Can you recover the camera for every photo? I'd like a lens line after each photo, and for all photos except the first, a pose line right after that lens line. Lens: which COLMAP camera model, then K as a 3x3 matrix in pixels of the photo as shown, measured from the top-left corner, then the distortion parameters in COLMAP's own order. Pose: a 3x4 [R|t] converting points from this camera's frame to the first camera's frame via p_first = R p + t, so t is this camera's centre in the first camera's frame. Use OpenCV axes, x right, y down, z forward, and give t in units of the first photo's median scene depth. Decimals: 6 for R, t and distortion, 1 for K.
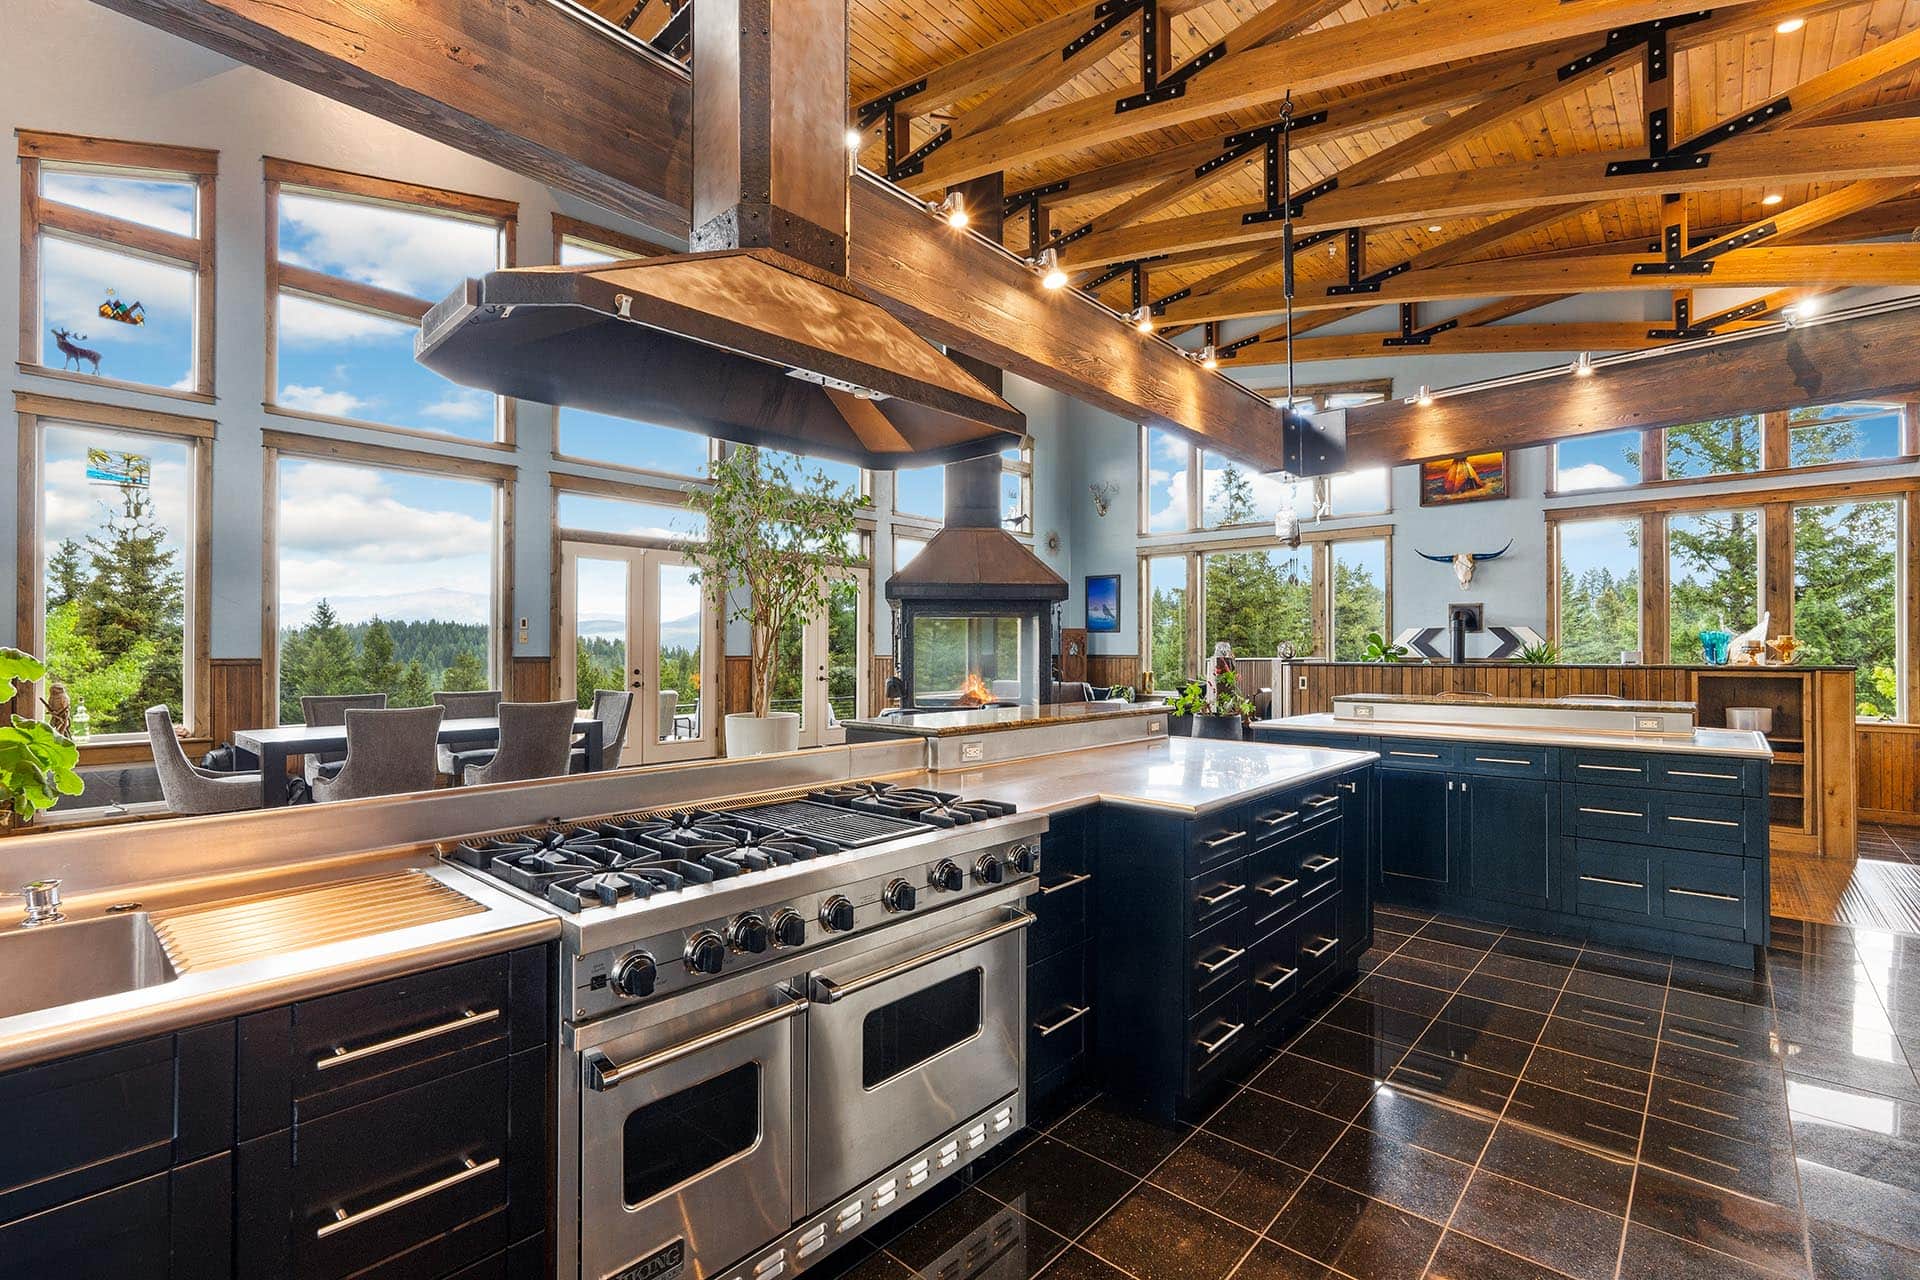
lens RADIAL K [[847.6, 0, 960.0], [0, 847.6, 640.0], [0, 0, 1]] dist [-0.000768, 0.000018]
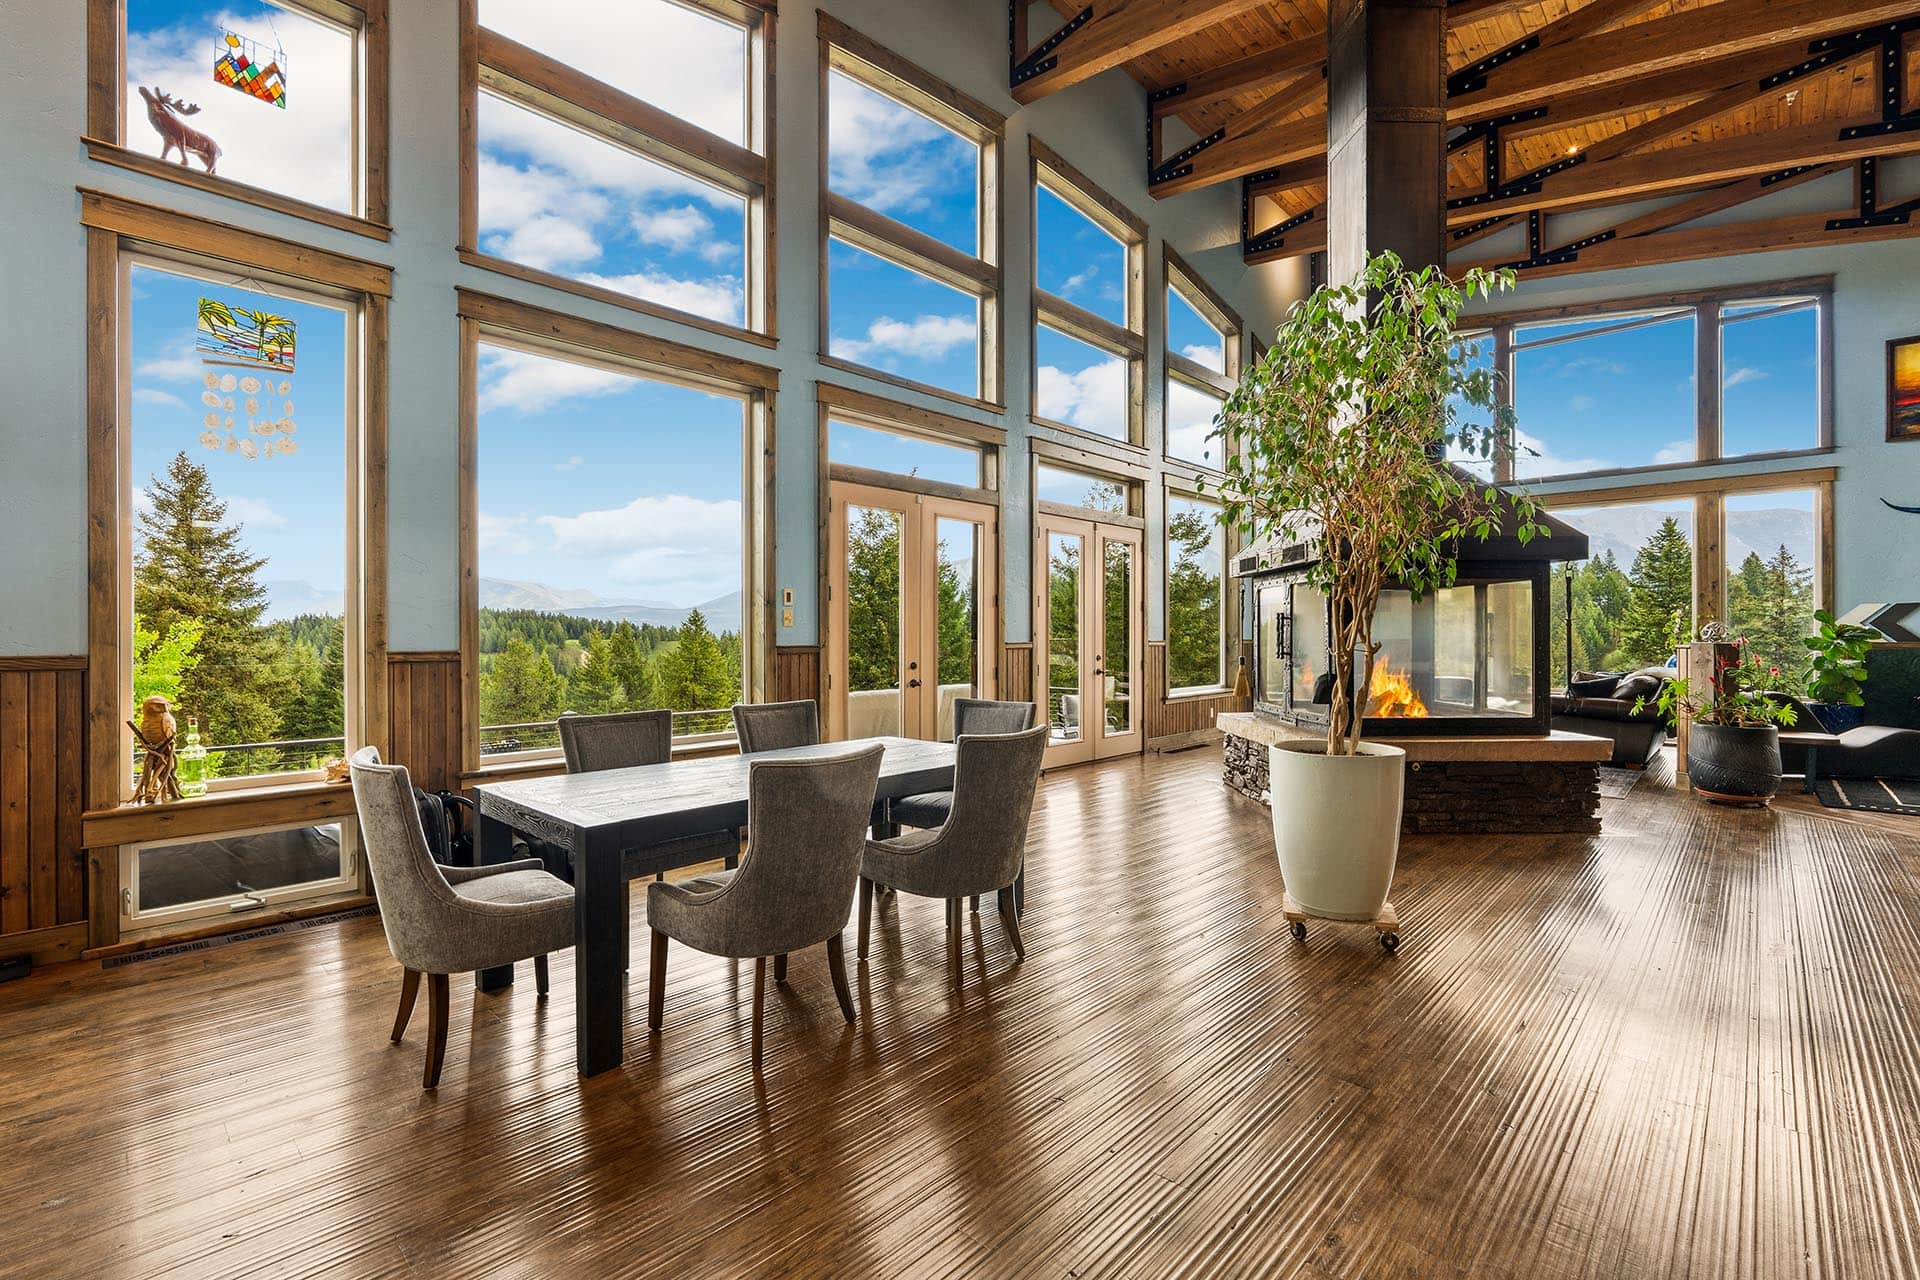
lens RADIAL K [[847.6, 0, 960.7], [0, 847.6, 630.1], [0, 0, 1]] dist [-0.002243, 0.000099]
pose [[0.999631, -0.003480, -0.026932, -0.342183], [0.003679, 0.999966, 0.007358, 0.002133], [0.026905, -0.007455, 0.999610, 0.298497]]
